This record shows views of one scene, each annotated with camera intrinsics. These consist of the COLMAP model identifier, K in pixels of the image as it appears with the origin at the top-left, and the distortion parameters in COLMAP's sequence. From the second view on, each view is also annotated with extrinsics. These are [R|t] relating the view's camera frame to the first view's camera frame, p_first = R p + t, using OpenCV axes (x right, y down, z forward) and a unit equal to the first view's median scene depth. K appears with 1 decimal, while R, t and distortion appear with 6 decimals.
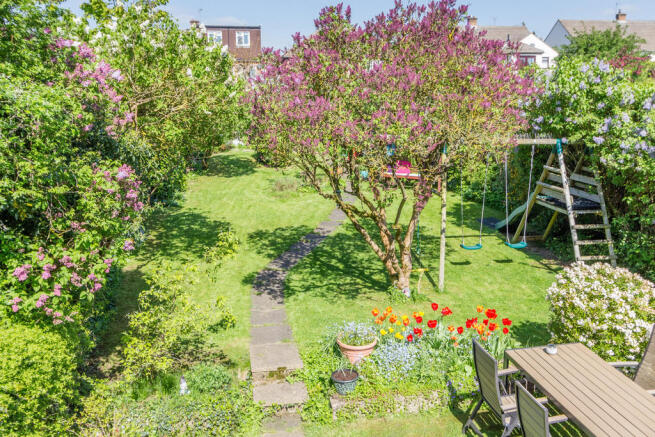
lens RADIAL K [[536.7, 0, 327.0], [0, 536.7, 198.0], [0, 0, 1]] dist [0.000701, -0.002779]
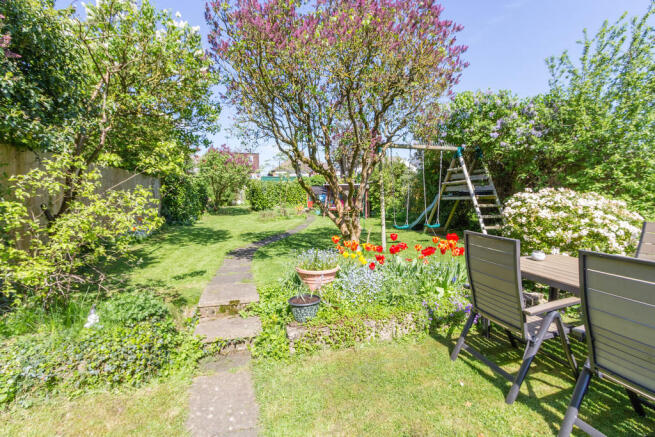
lens RADIAL K [[297.9, 0, 324.4], [0, 297.9, 216.4], [0, 0, 1]] dist [-0.000301, 0.000118]
pose [[0.995659, -0.016576, 0.091583, 0.021514], [0.025884, 0.994509, -0.101397, 0.223603], [-0.089400, 0.103328, 0.990622, 0.466703]]
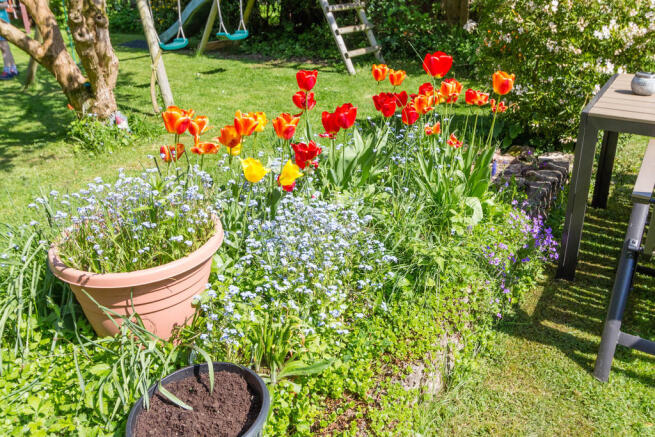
lens RADIAL K [[536.7, 0, 327.0], [0, 536.7, 198.0], [0, 0, 1]] dist [0.000701, -0.002779]
pose [[0.731528, -0.295195, 0.614595, -0.027822], [0.152297, 0.949385, 0.274724, 0.186665], [-0.664585, -0.107368, 0.739459, 0.734635]]
